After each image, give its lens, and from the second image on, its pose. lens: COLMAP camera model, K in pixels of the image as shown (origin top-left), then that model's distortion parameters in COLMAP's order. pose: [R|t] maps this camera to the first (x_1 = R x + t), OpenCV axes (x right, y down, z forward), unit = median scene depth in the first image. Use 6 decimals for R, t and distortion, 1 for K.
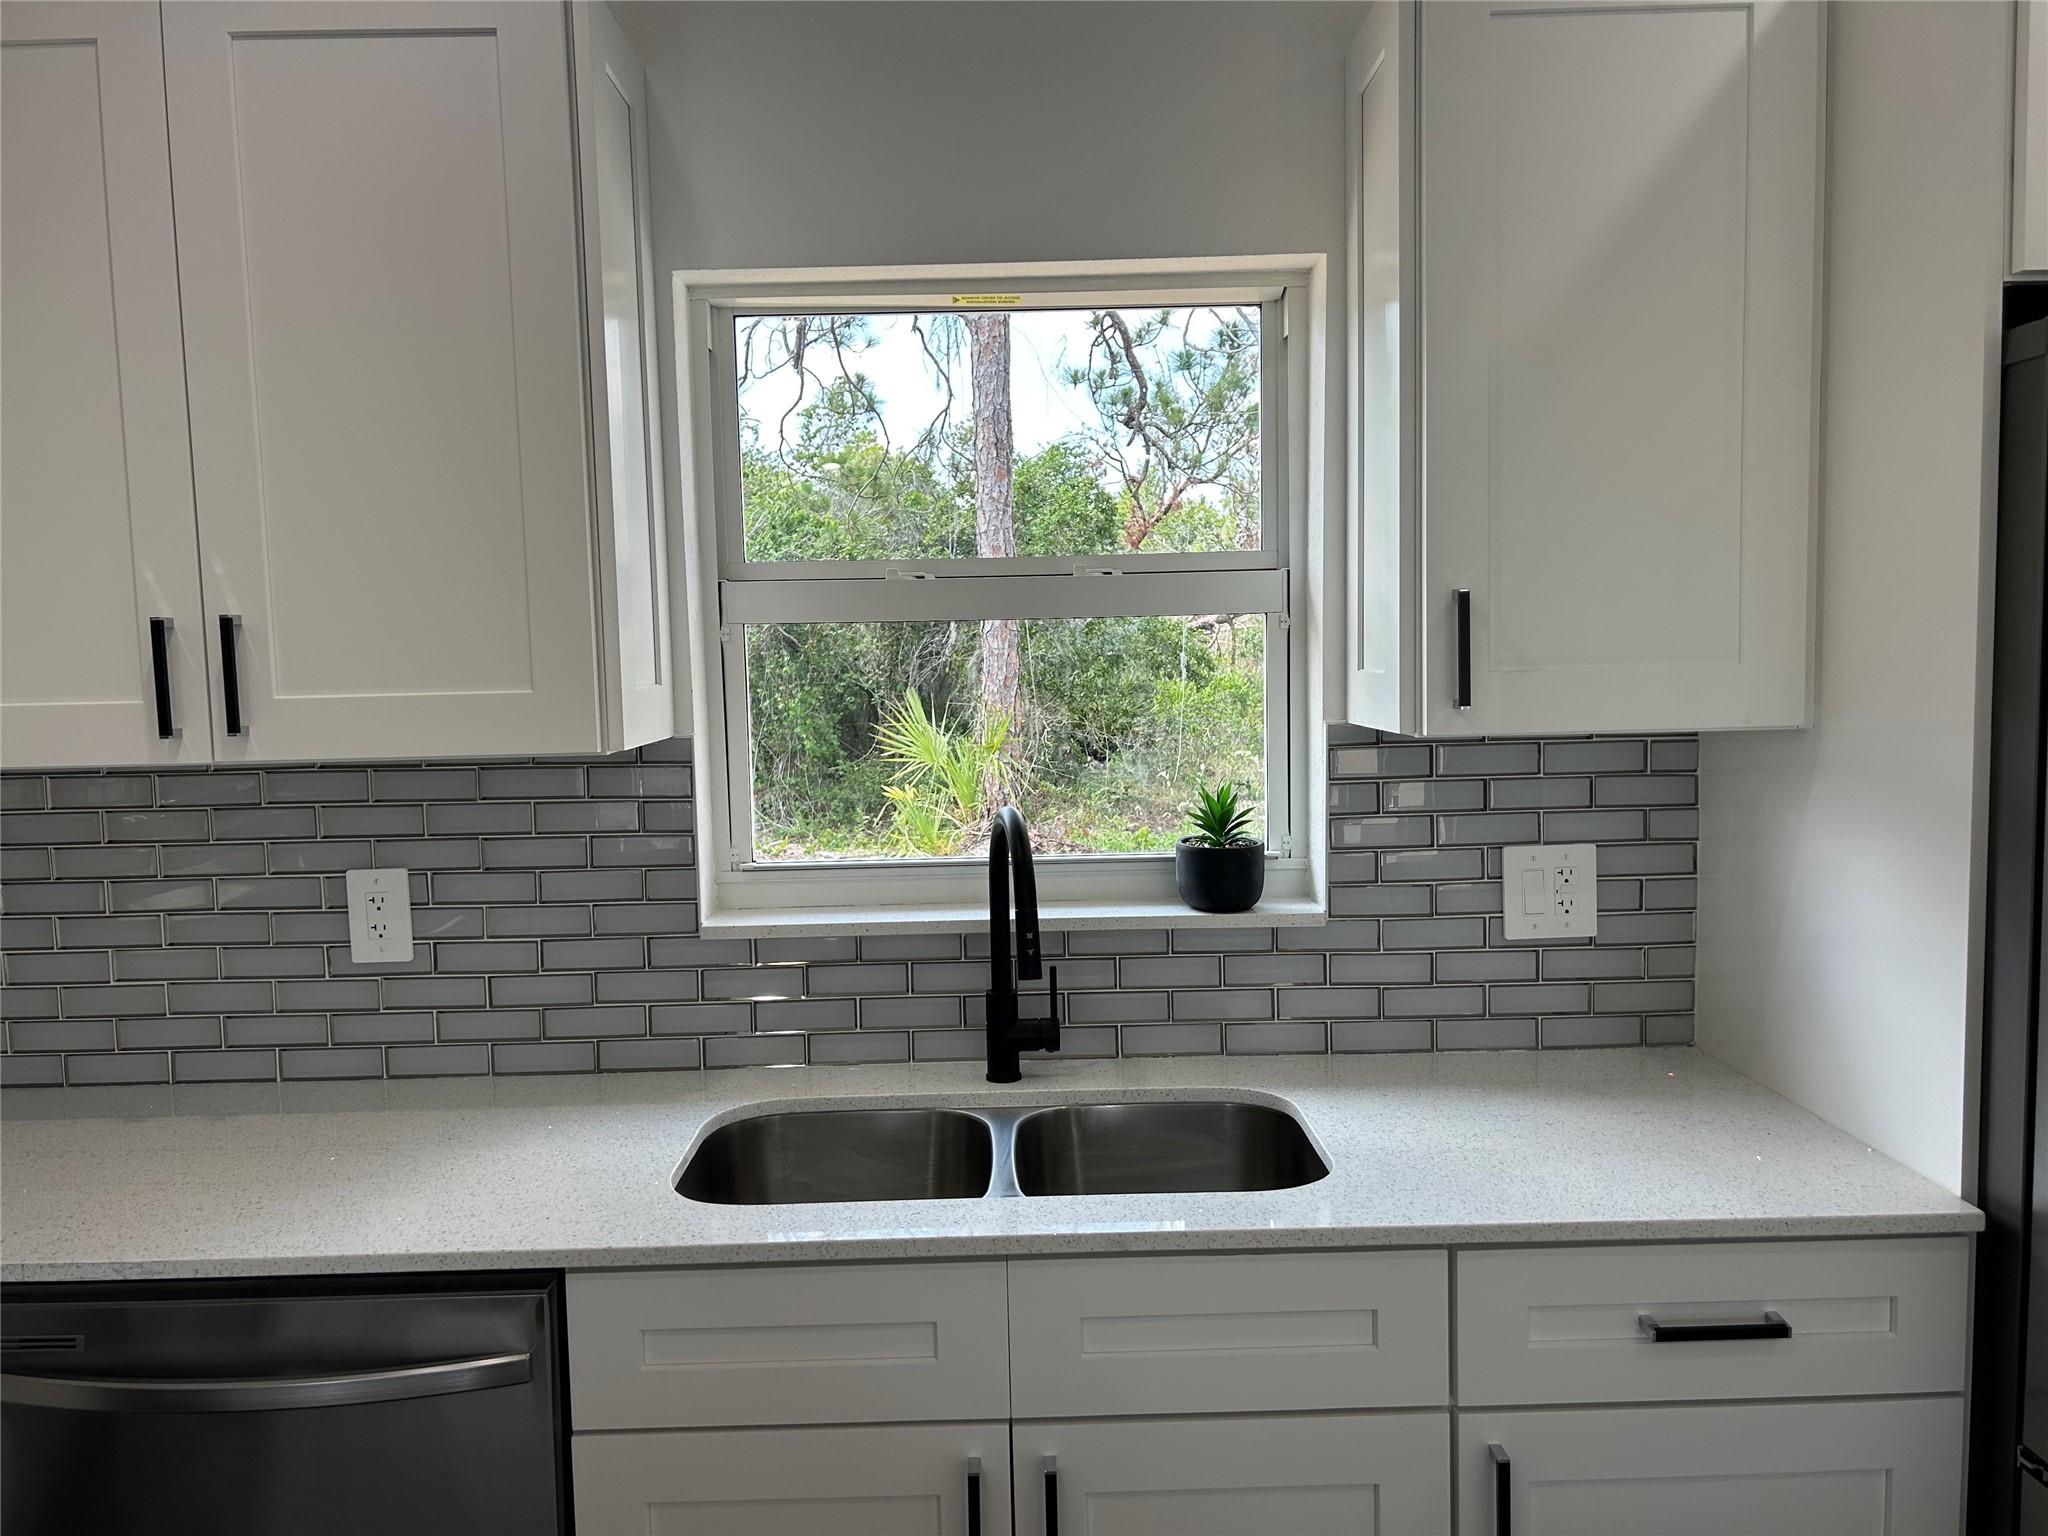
lens RADIAL K [[1535.2, 0, 1015.1], [0, 1535.2, 777.4], [0, 0, 1]] dist [0.069095, -0.083865]
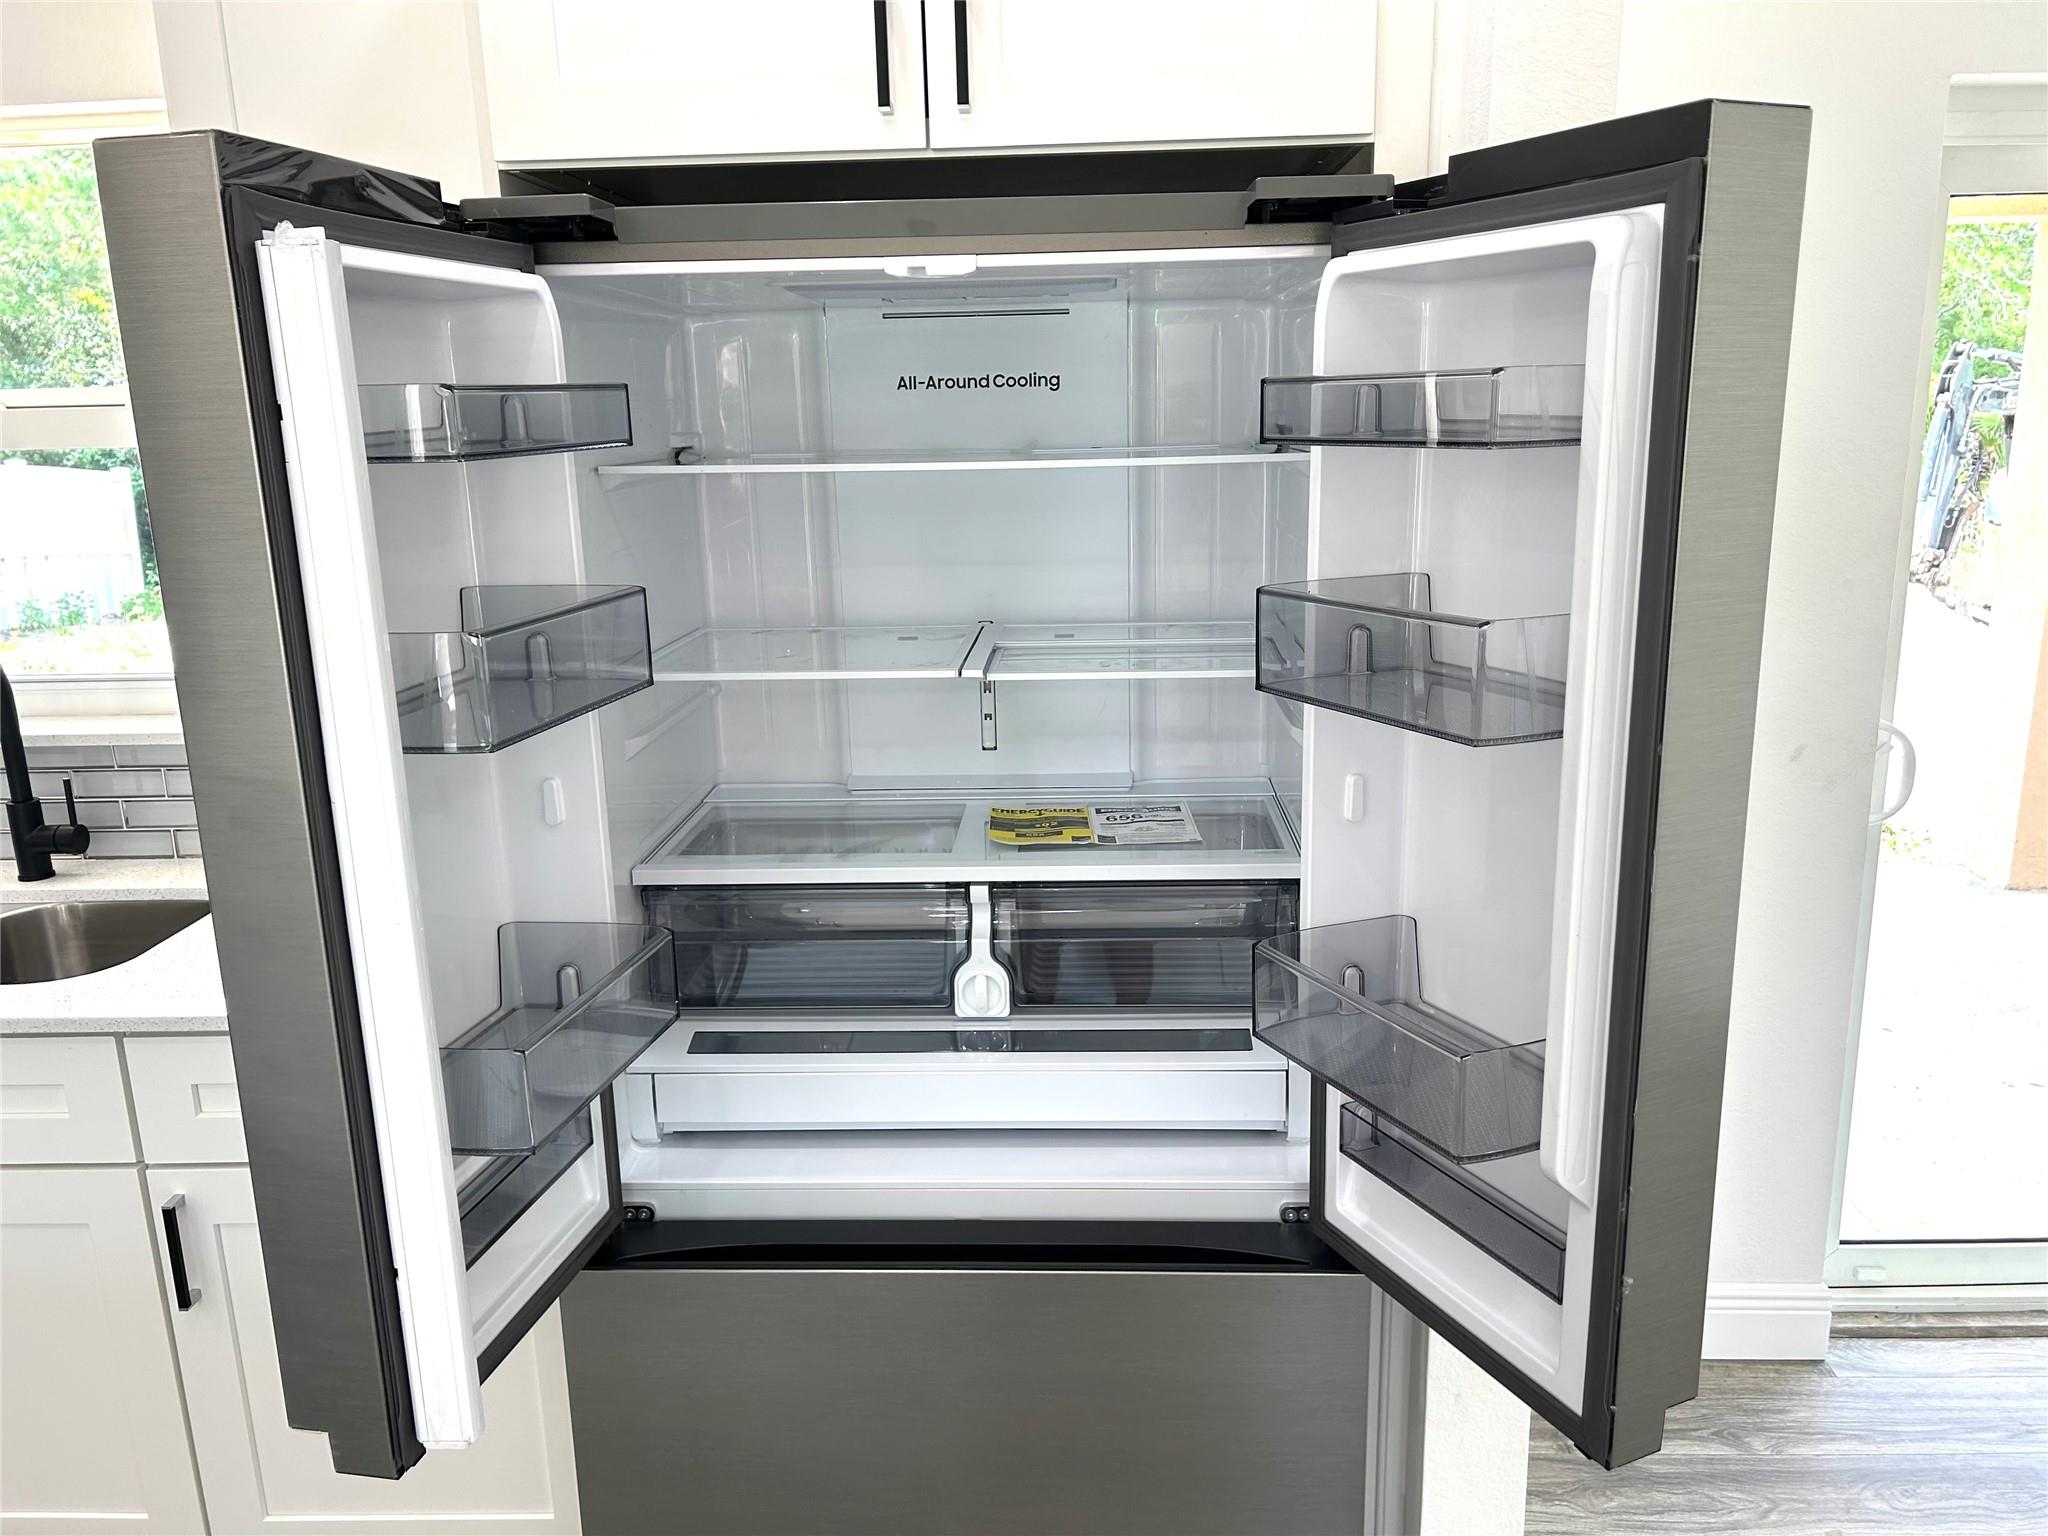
lens RADIAL K [[1535.2, 0, 1024.7], [0, 1535.2, 772.8], [0, 0, 1]] dist [0.069095, -0.083865]
pose [[0.998654, 0.012223, -0.050404, 0.734506], [-0.004171, 0.987614, 0.156851, -0.056414], [0.051697, -0.156429, 0.986335, -0.064745]]
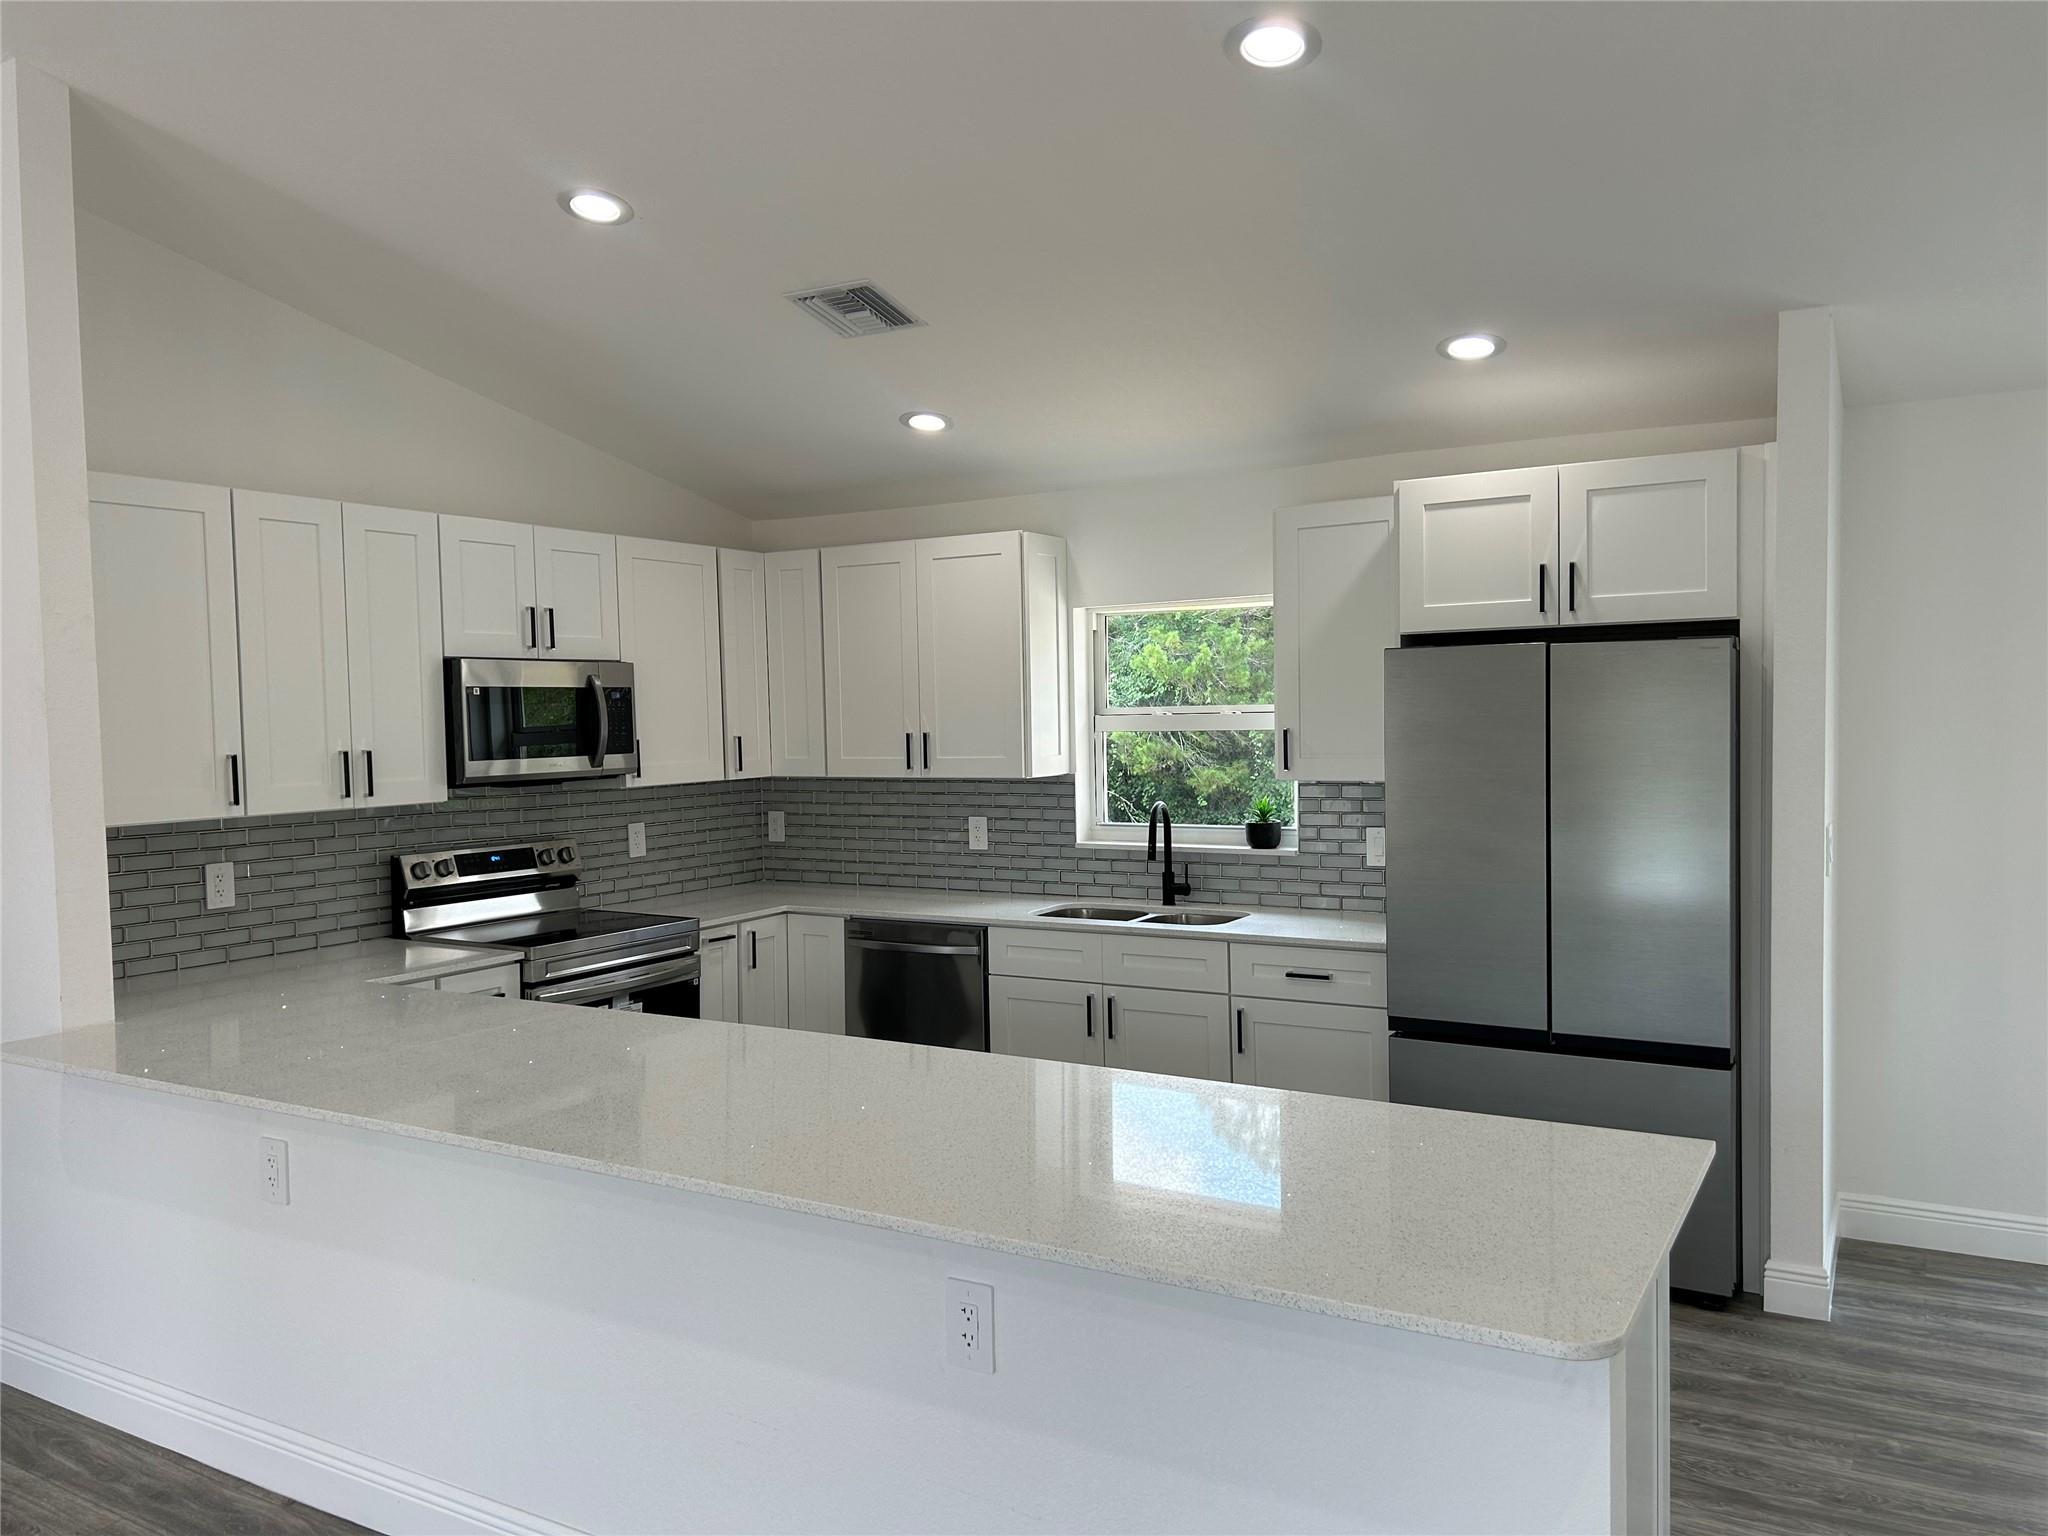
lens RADIAL K [[1535.2, 0, 1002.3], [0, 1535.2, 794.4], [0, 0, 1]] dist [0.069095, -0.083865]
pose [[0.853594, 0.035250, -0.519745, 1.080260], [-0.043690, 0.999037, -0.003997, 0.026605], [0.519104, 0.026120, 0.854312, -1.375449]]
